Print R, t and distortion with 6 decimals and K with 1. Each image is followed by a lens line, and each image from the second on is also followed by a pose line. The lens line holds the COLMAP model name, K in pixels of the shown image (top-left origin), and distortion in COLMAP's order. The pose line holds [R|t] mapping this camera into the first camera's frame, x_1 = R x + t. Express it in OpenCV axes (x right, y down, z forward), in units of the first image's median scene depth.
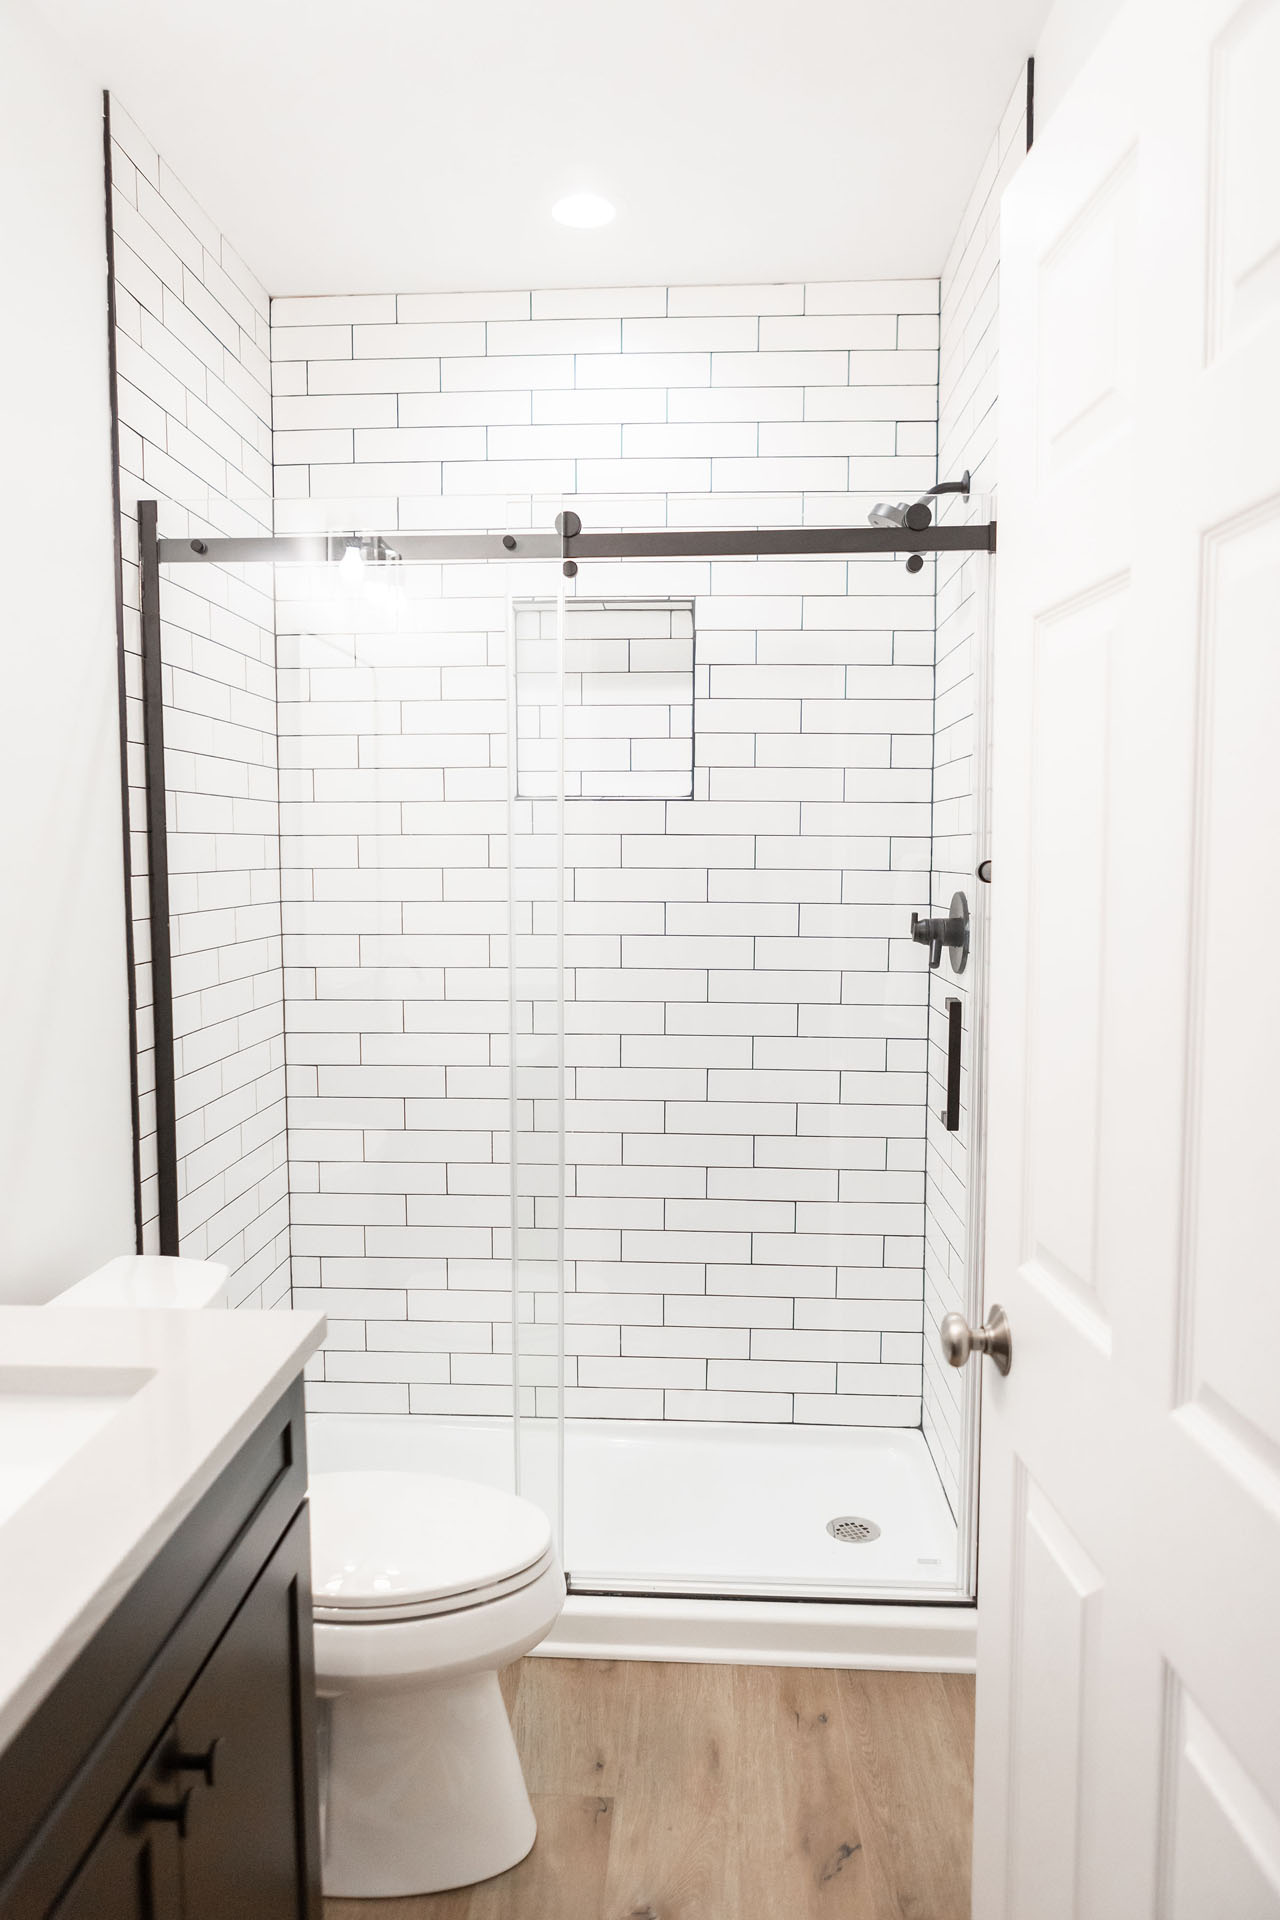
lens RADIAL K [[1298.2, 0, 595.0], [0, 1298.2, 959.3], [0, 0, 1]] dist [-0.028068, 0.018441]
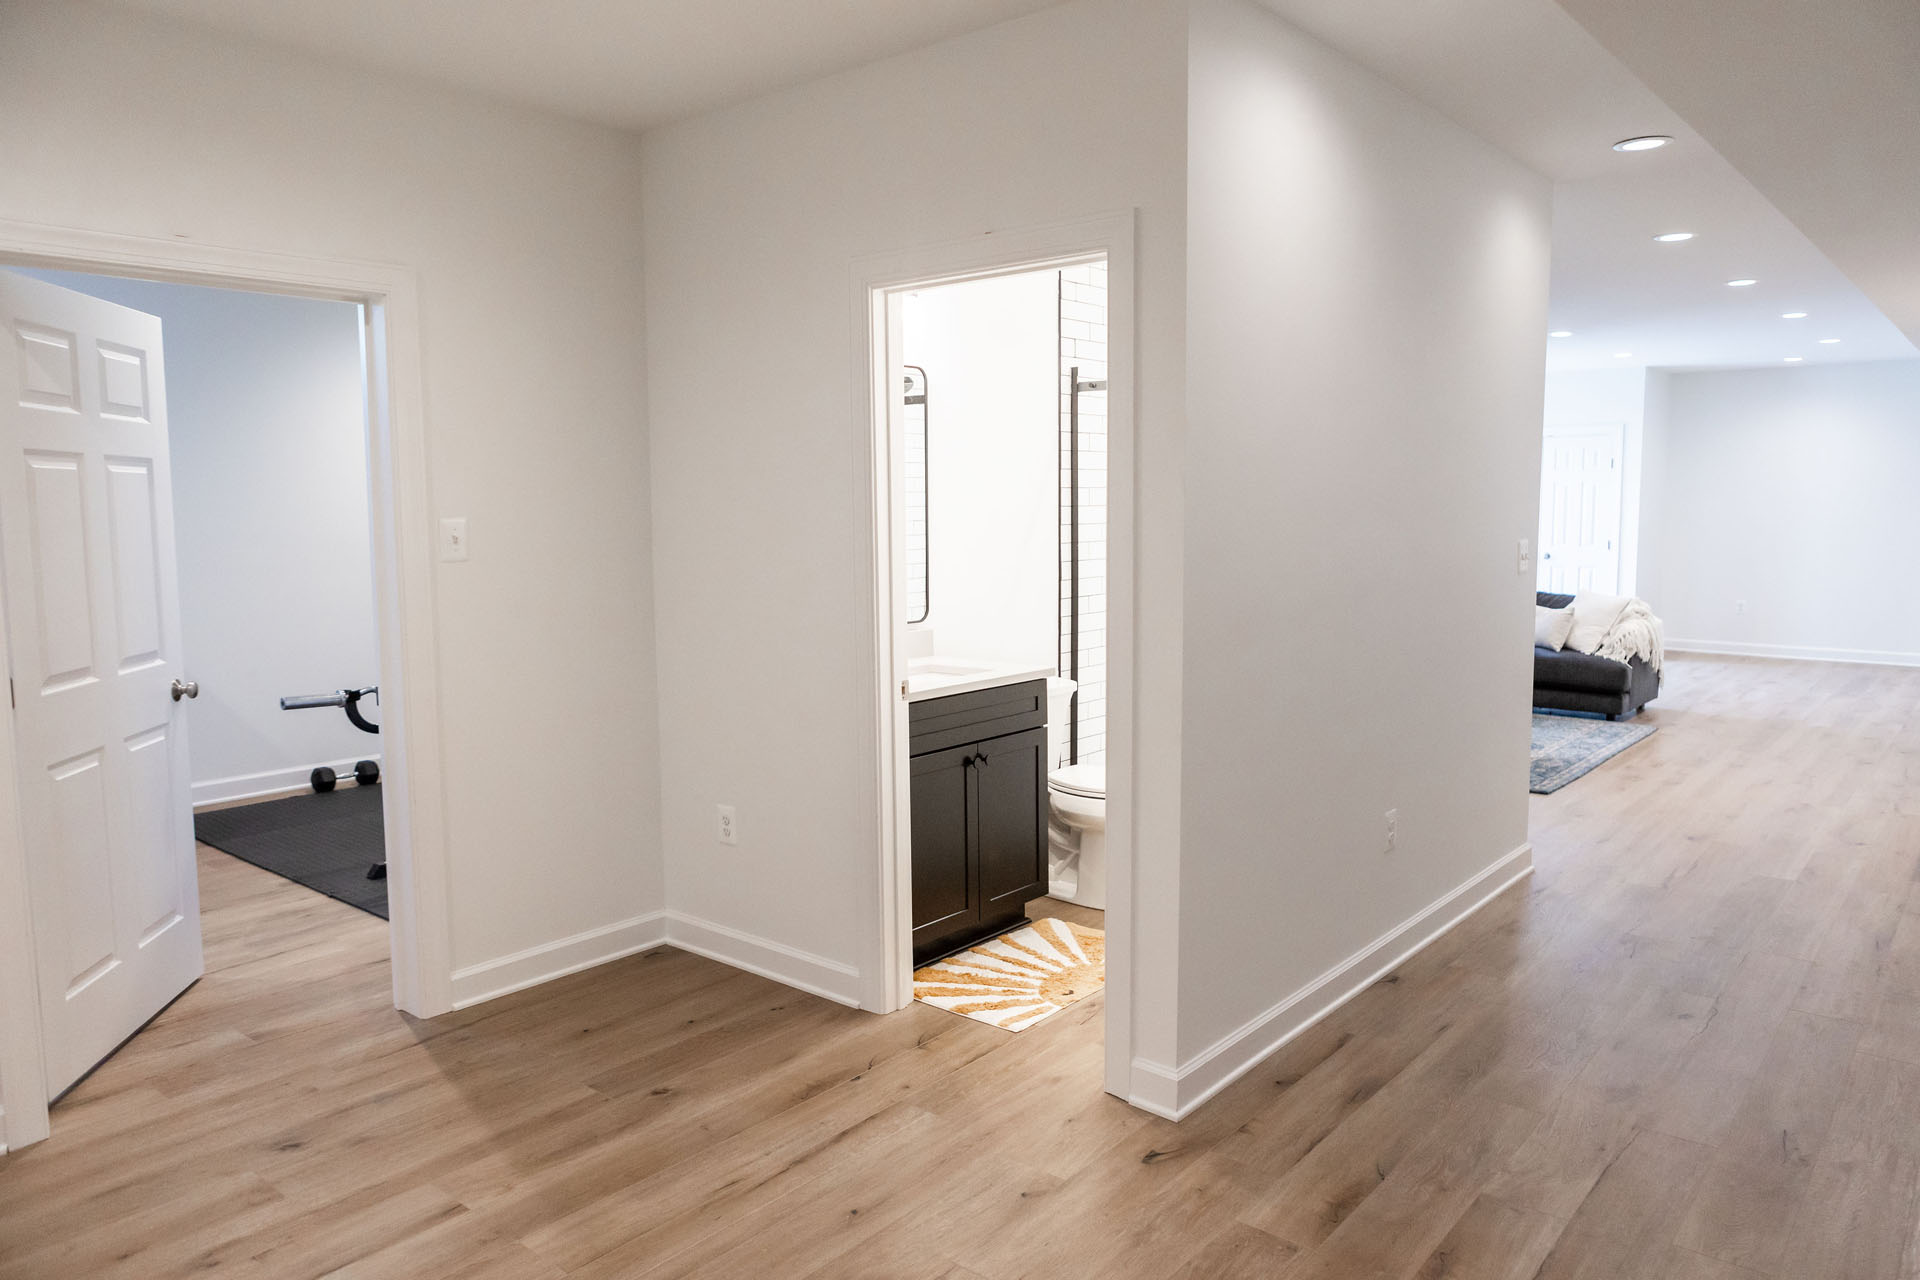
lens RADIAL K [[1298.2, 0, 968.6], [0, 1298.2, 638.1], [0, 0, 1]] dist [-0.028068, 0.018441]
pose [[0.805810, 0.058684, -0.589260, 0.936915], [-0.043417, 0.998254, 0.040044, 0.056910], [0.590581, -0.006684, 0.806951, -1.051654]]
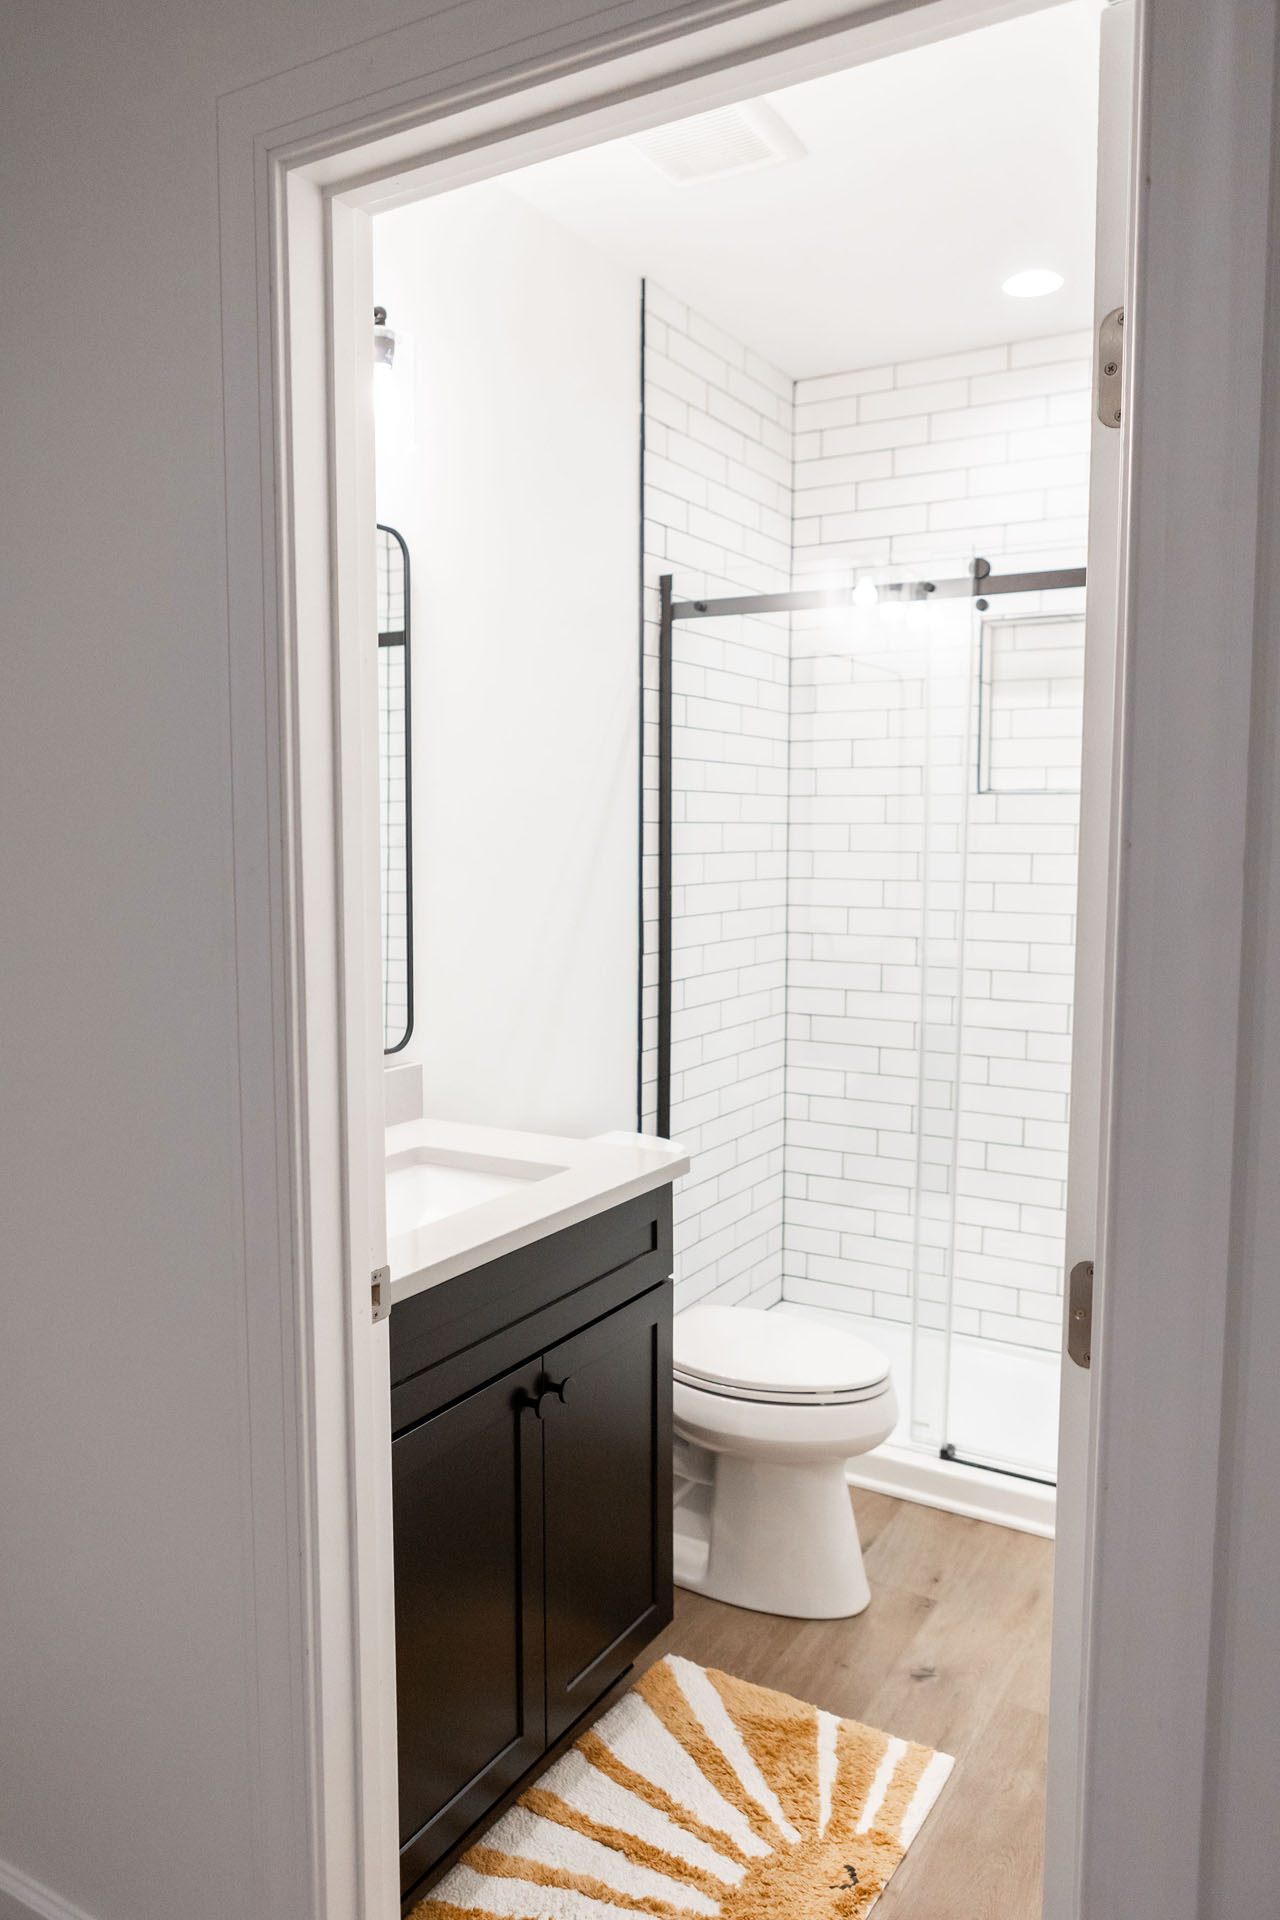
lens RADIAL K [[1298.2, 0, 595.0], [0, 1298.2, 959.3], [0, 0, 1]] dist [-0.028068, 0.018441]
pose [[0.881596, 0.049402, -0.469412, 0.237918], [-0.042650, 0.998777, 0.025015, 0.012051], [0.470074, -0.002033, 0.882625, -0.219438]]
